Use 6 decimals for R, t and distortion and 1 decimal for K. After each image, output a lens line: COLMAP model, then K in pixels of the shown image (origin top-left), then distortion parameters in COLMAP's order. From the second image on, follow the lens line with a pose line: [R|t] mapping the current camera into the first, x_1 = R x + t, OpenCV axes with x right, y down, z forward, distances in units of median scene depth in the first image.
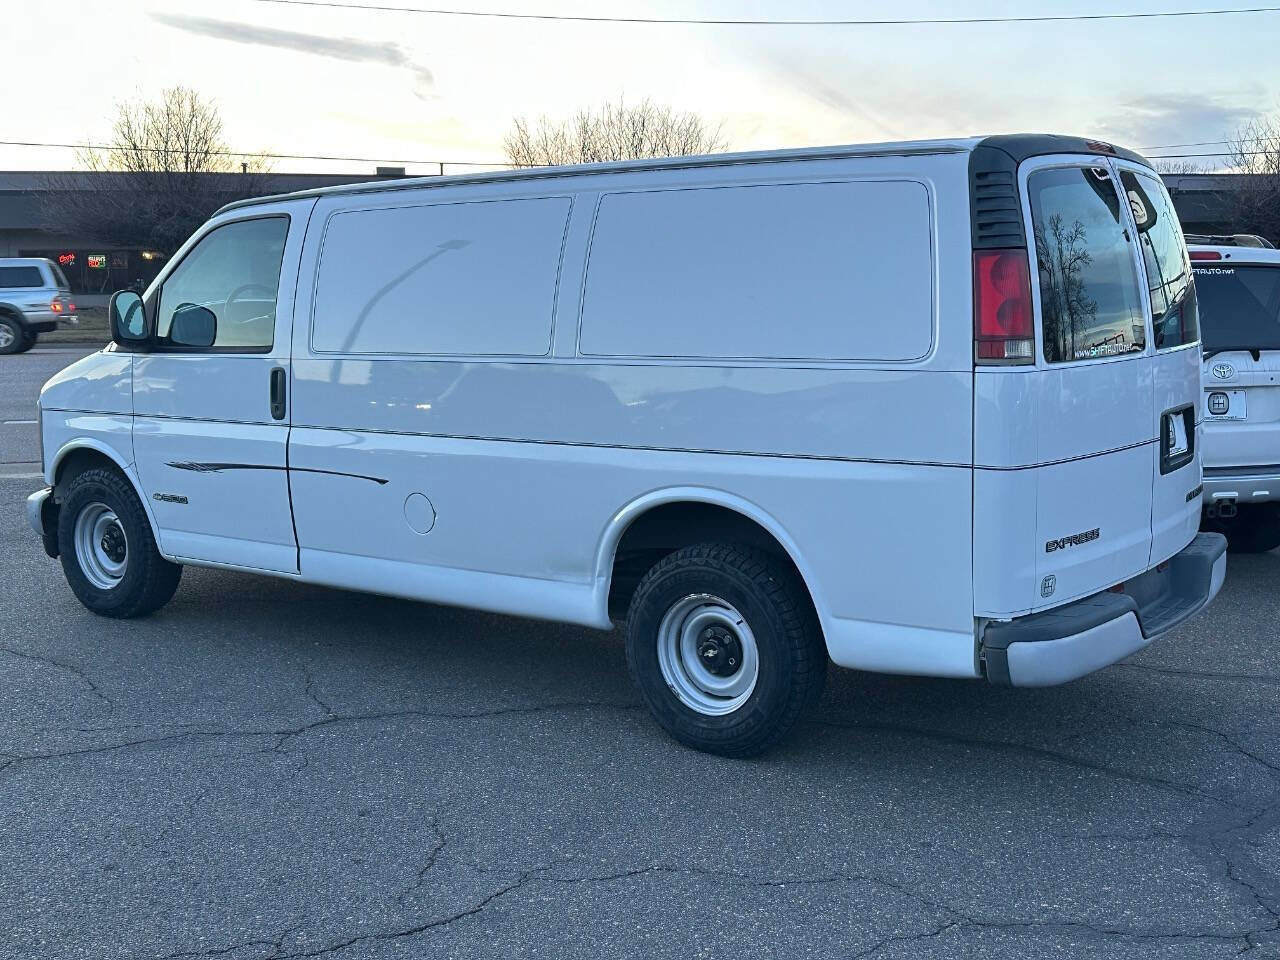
lens RADIAL K [[1448.4, 0, 644.7], [0, 1448.4, 479.0], [0, 0, 1]] dist [0.211907, -0.469609]
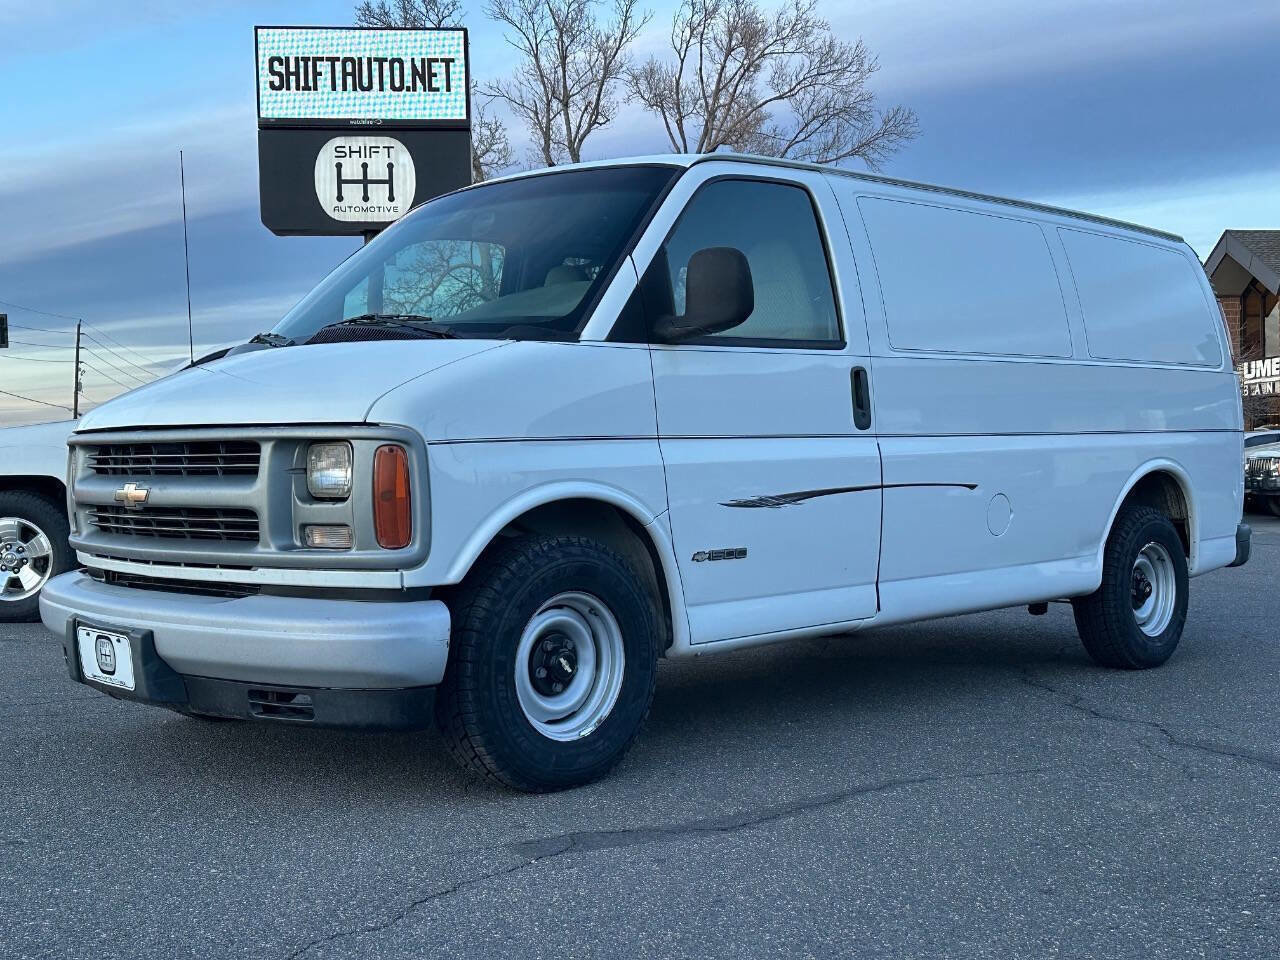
lens RADIAL K [[1448.4, 0, 644.7], [0, 1448.4, 479.0], [0, 0, 1]] dist [0.211907, -0.469609]
pose [[0.147526, -0.003717, 0.989051, -1.110060], [0.146106, 0.989104, -0.018076, -0.016641], [-0.978207, 0.147173, 0.146461, 1.034577]]
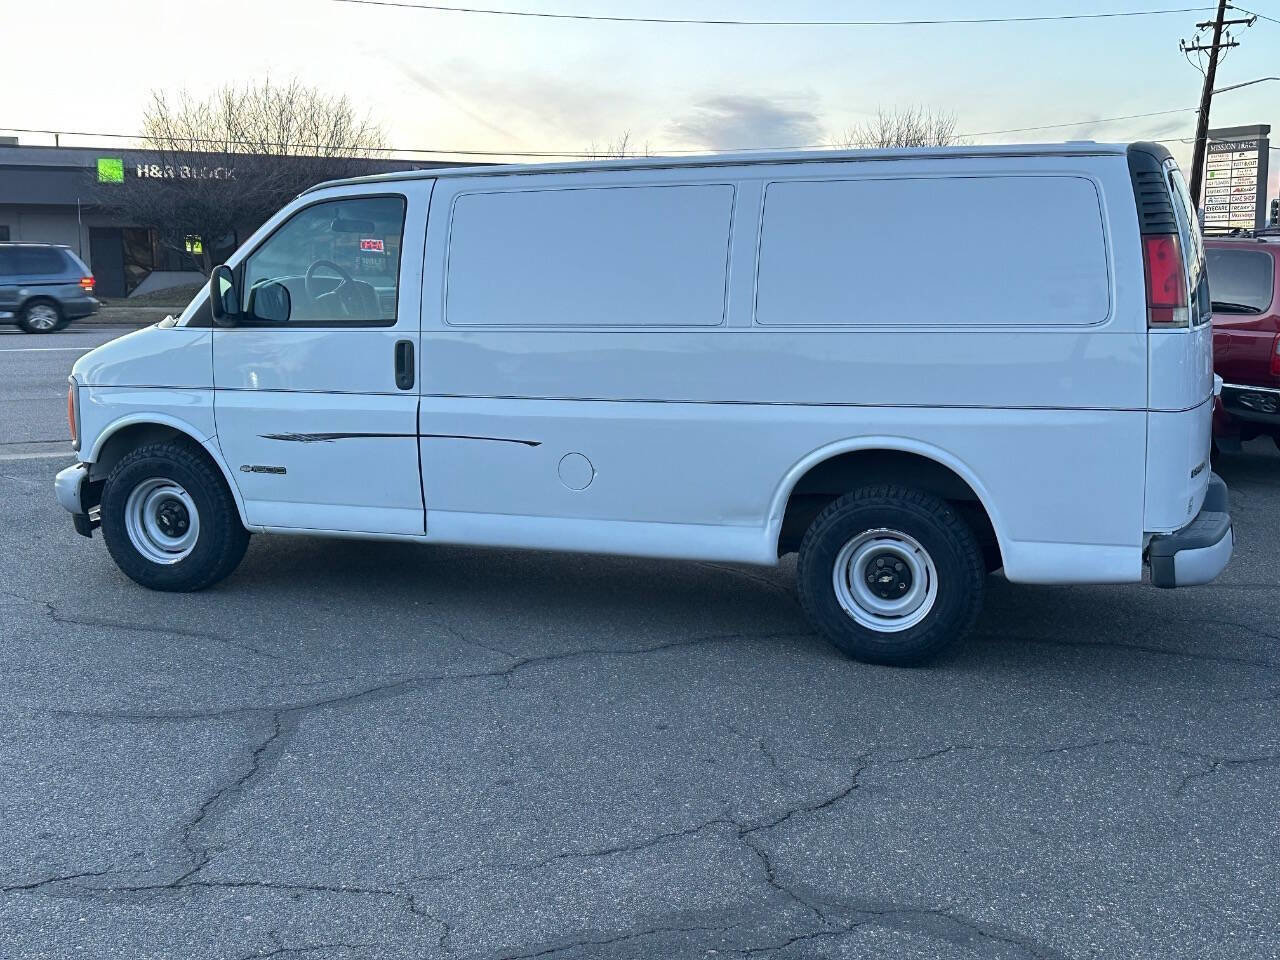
lens RADIAL K [[1448.4, 0, 644.7], [0, 1448.4, 479.0], [0, 0, 1]] dist [0.211907, -0.469609]
pose [[0.961995, -0.031128, 0.271287, -0.382027], [0.028693, 0.999505, 0.012941, 0.015676], [-0.271556, -0.004666, 0.962411, -0.060829]]
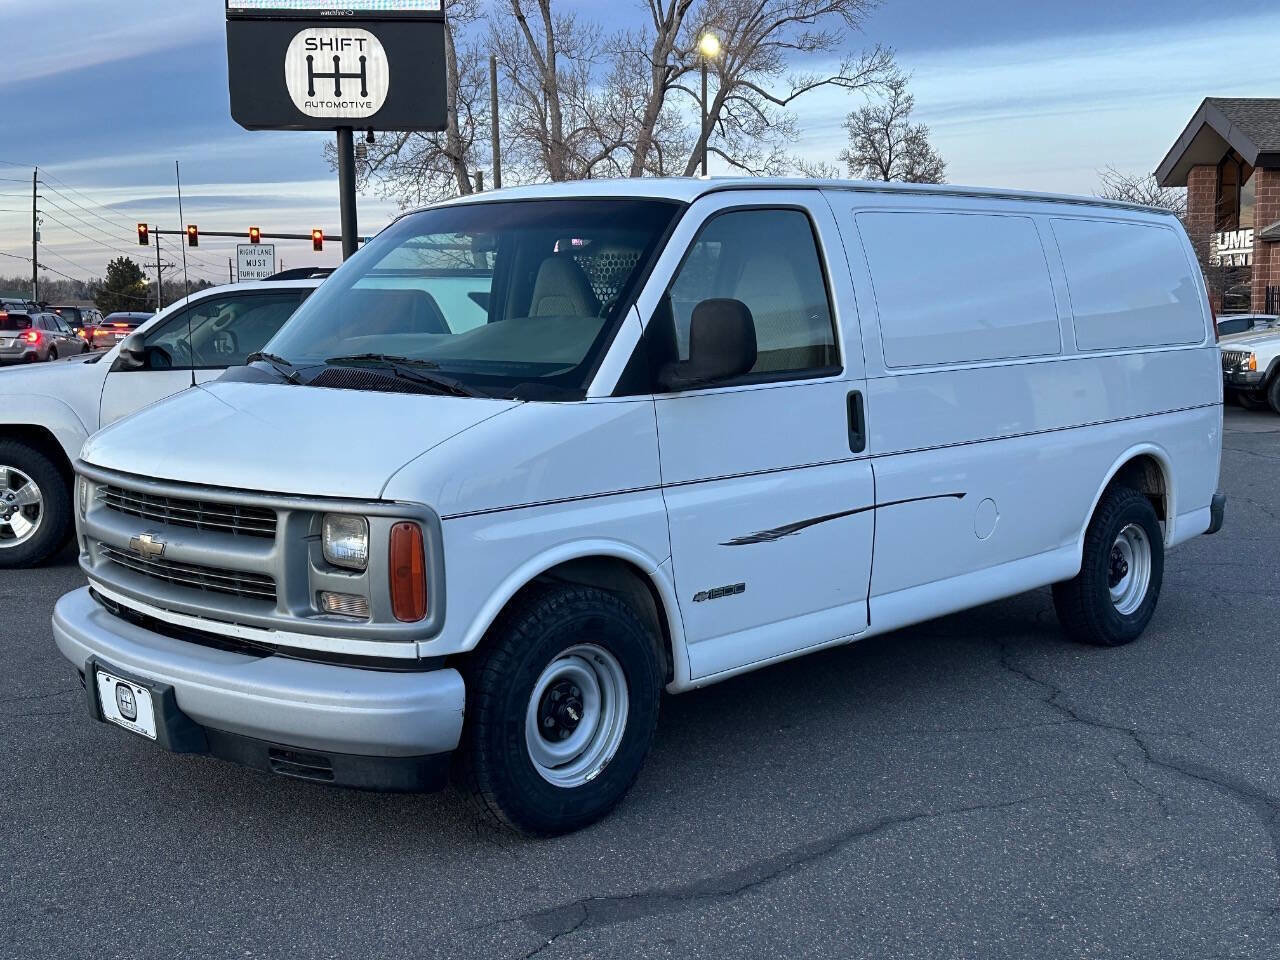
lens RADIAL K [[1448.4, 0, 644.7], [0, 1448.4, 479.0], [0, 0, 1]] dist [0.211907, -0.469609]
pose [[0.126714, -0.104434, 0.986426, -1.124325], [0.141240, 0.986210, 0.086268, -0.118216], [-0.981832, 0.128391, 0.139717, 1.035609]]
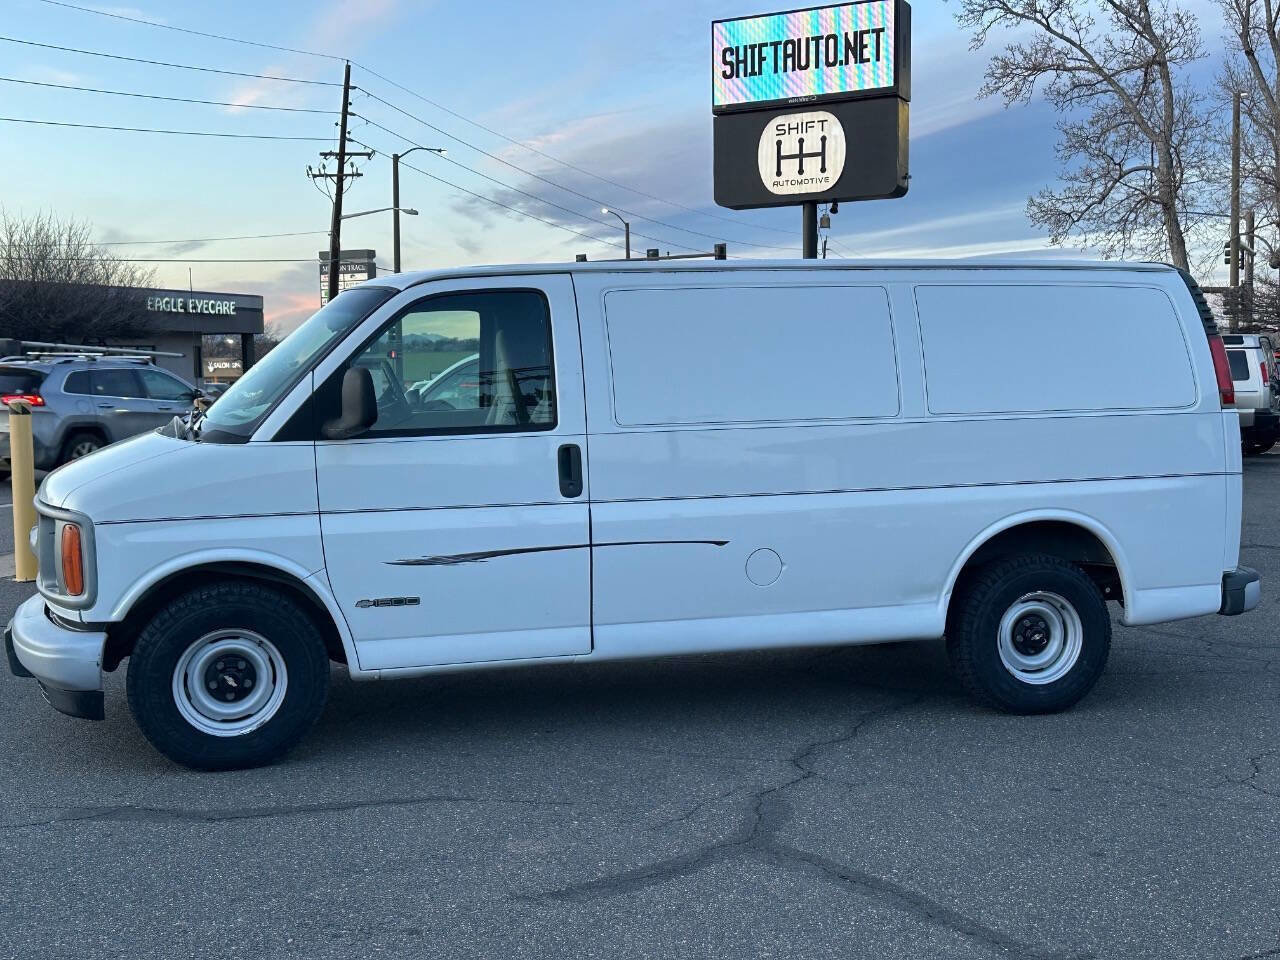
lens RADIAL K [[1448.4, 0, 644.7], [0, 1448.4, 479.0], [0, 0, 1]] dist [0.211907, -0.469609]
pose [[0.617813, -0.054767, 0.784415, -1.009186], [0.109884, 0.993796, -0.017160, -0.031585], [-0.778609, 0.096797, 0.619999, 0.370245]]
